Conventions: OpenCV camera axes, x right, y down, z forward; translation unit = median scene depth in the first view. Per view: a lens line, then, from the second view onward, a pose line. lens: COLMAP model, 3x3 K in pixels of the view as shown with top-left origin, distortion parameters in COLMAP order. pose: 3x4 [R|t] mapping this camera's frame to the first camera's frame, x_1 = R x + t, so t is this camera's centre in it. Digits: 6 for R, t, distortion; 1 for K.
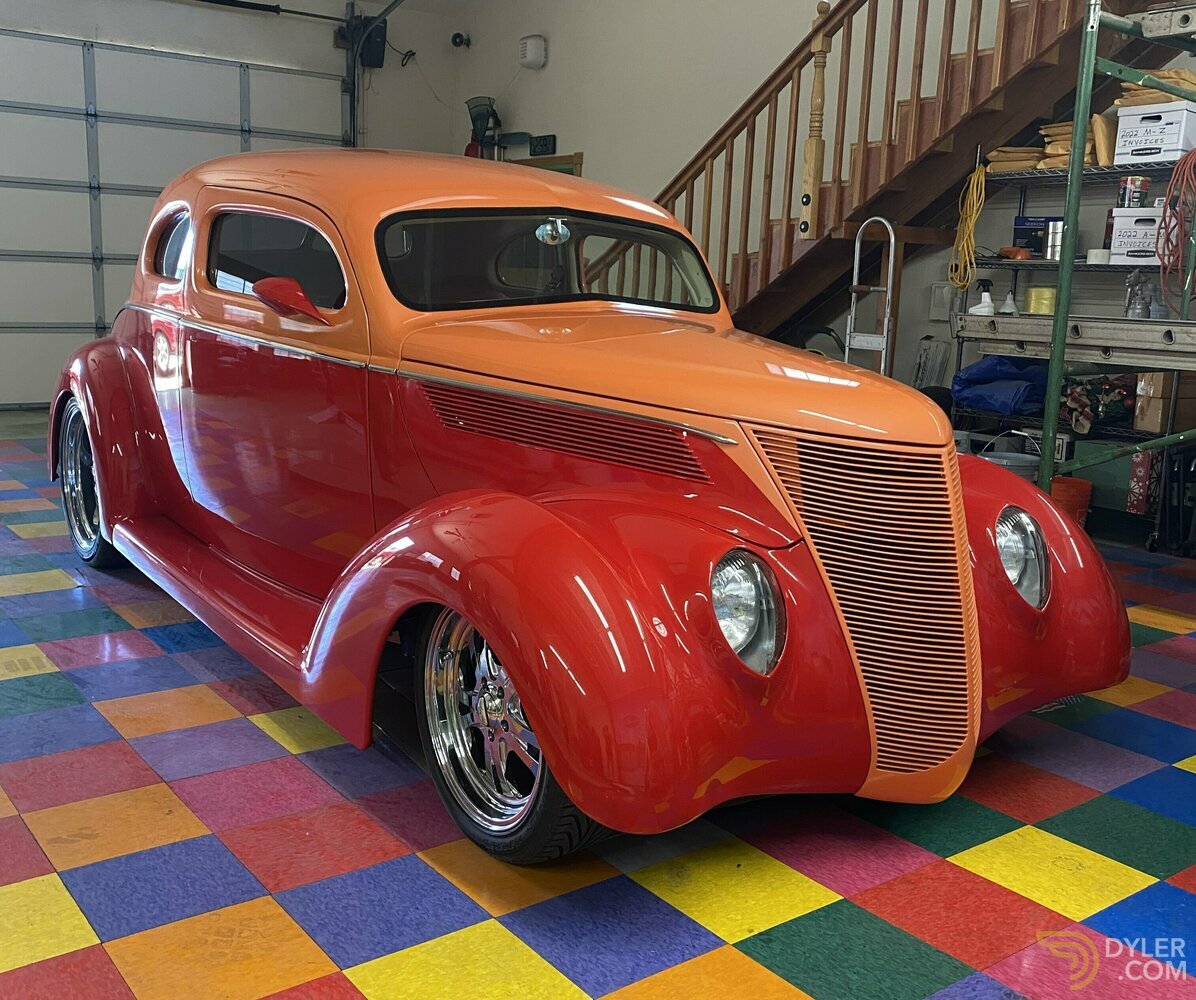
lens RADIAL K [[1202.8, 0, 598.0], [0, 1202.8, 500.0], [0, 0, 1]] dist [-0.003423, -0.013633]
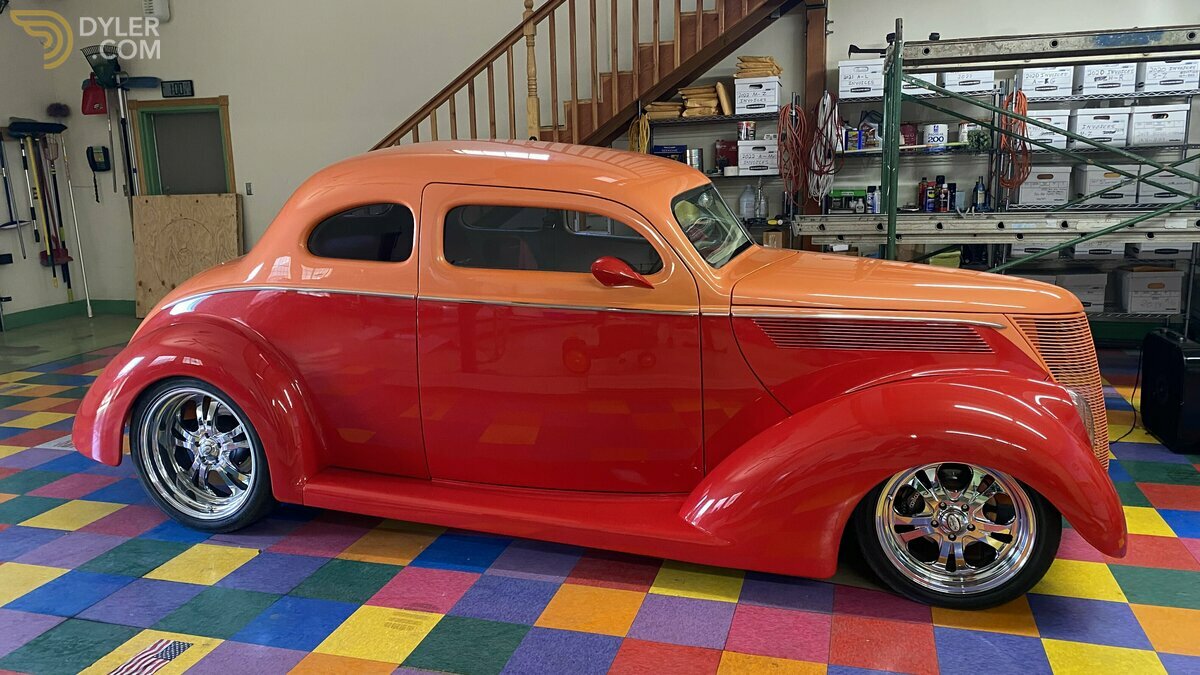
lens RADIAL K [[885.7, 0, 600.0], [0, 885.7, 337.5], [0, 0, 1]] dist [0.053749, -0.104488]
pose [[0.805607, -0.169489, 0.567689, -0.458900], [0.161347, 0.984752, 0.065041, -0.089406], [-0.570057, 0.039197, 0.820670, 0.126719]]
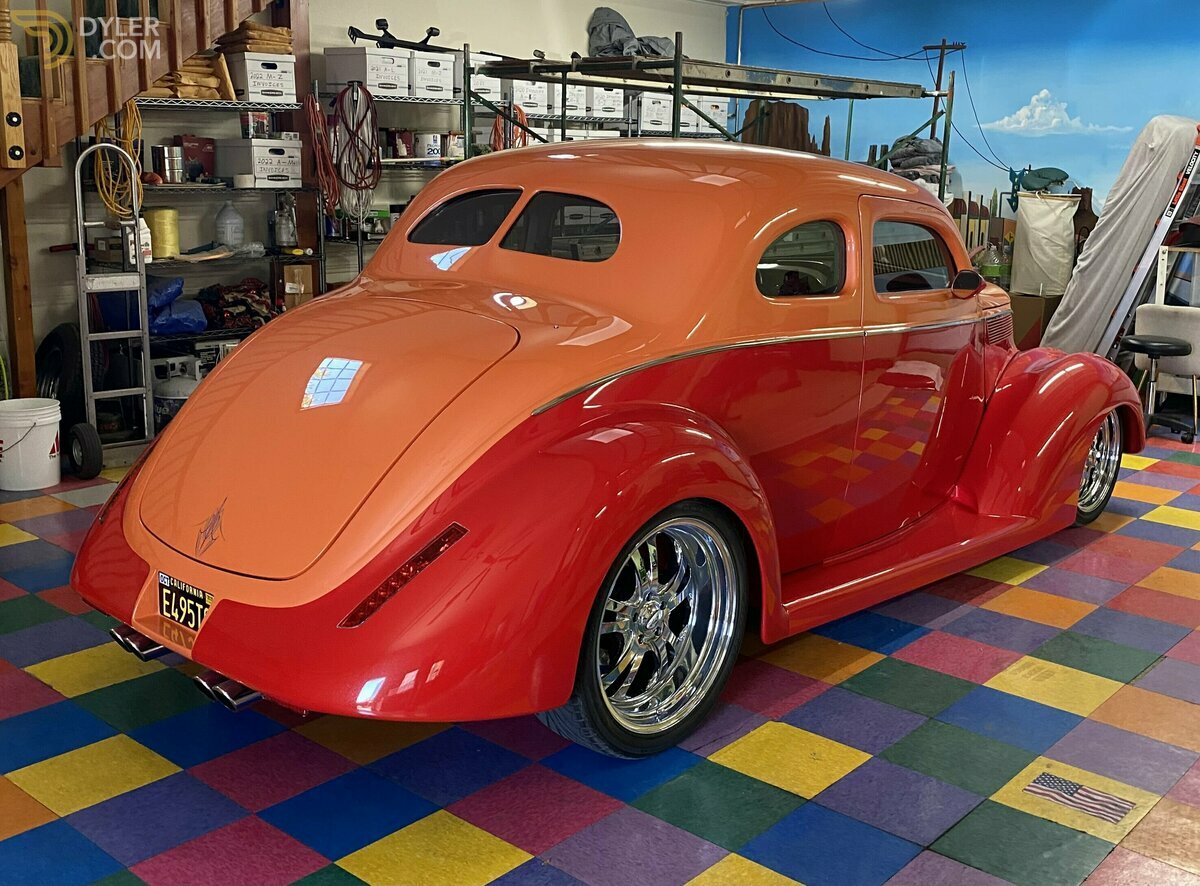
lens RADIAL K [[1222.7, 0, 604.2], [0, 1222.7, 416.0], [0, 0, 1]] dist [0.001297, 0.004236]
pose [[-0.176160, -0.233880, 0.956173, -0.833535], [0.154282, 0.952799, 0.261479, -0.247277], [-0.972196, 0.193583, -0.131761, 0.887098]]
